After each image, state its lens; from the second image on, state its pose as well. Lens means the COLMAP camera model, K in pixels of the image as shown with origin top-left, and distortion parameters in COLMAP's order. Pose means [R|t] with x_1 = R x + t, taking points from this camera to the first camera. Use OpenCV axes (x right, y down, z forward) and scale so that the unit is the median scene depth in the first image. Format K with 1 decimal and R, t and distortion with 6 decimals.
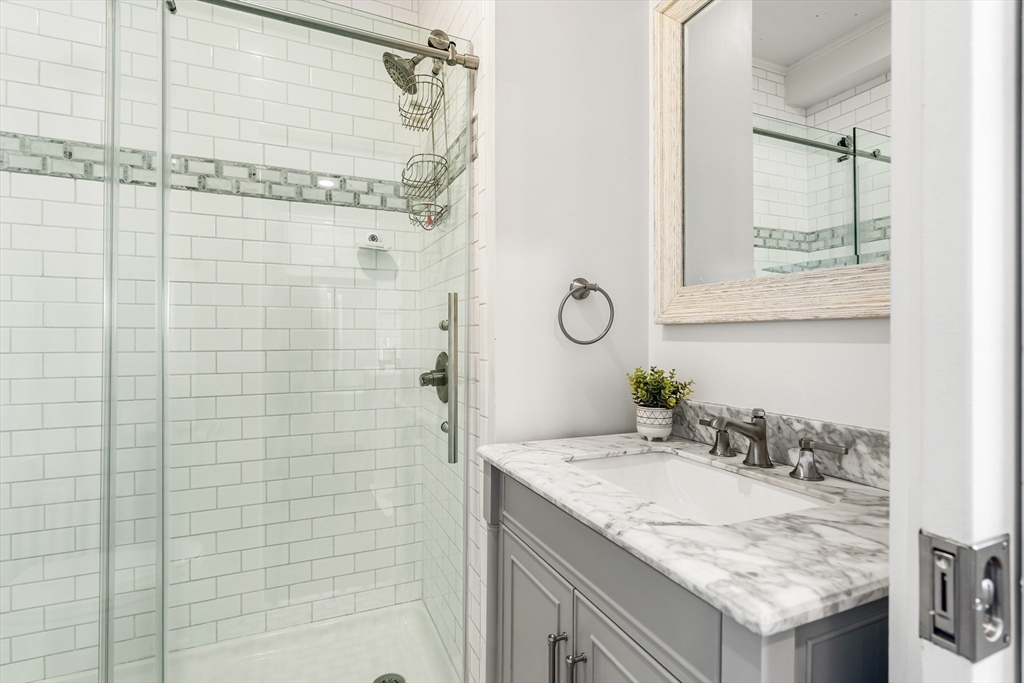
lens RADIAL K [[480.5, 0, 510.6], [0, 480.5, 342.7], [0, 0, 1]] dist [-0.000109, 0.001891]
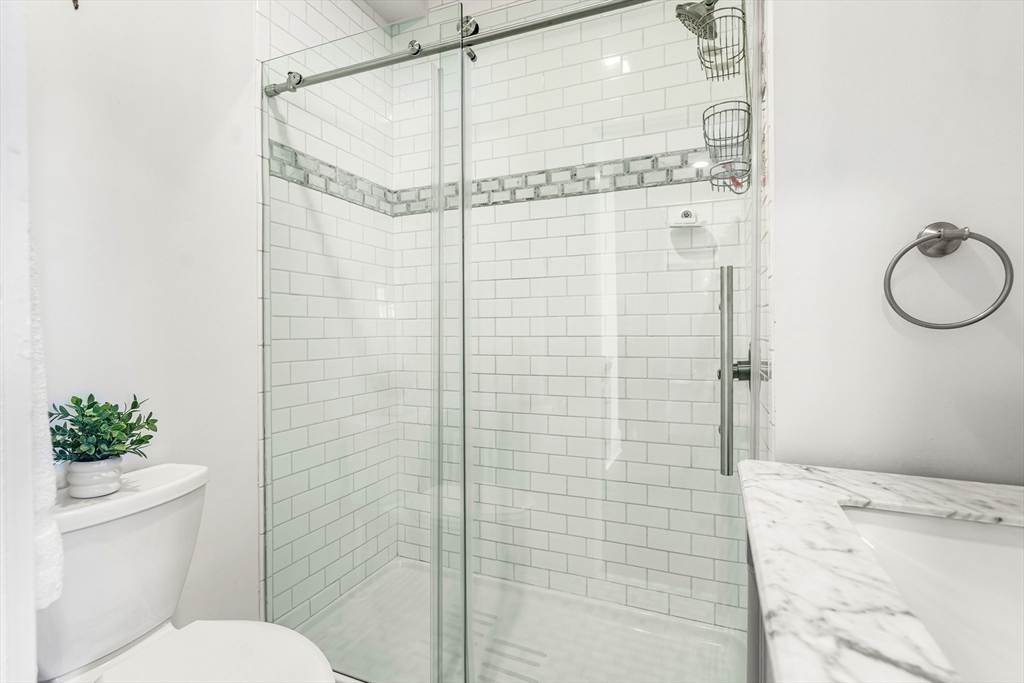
lens RADIAL K [[487.8, 0, 513.5], [0, 487.8, 333.1], [0, 0, 1]] dist [0.002923, 0.000996]
pose [[0.693943, 0.002872, -0.720025, 0.172661], [0.000631, 0.999989, 0.004596, 0.004433], [0.720030, -0.003644, 0.693933, 0.129233]]
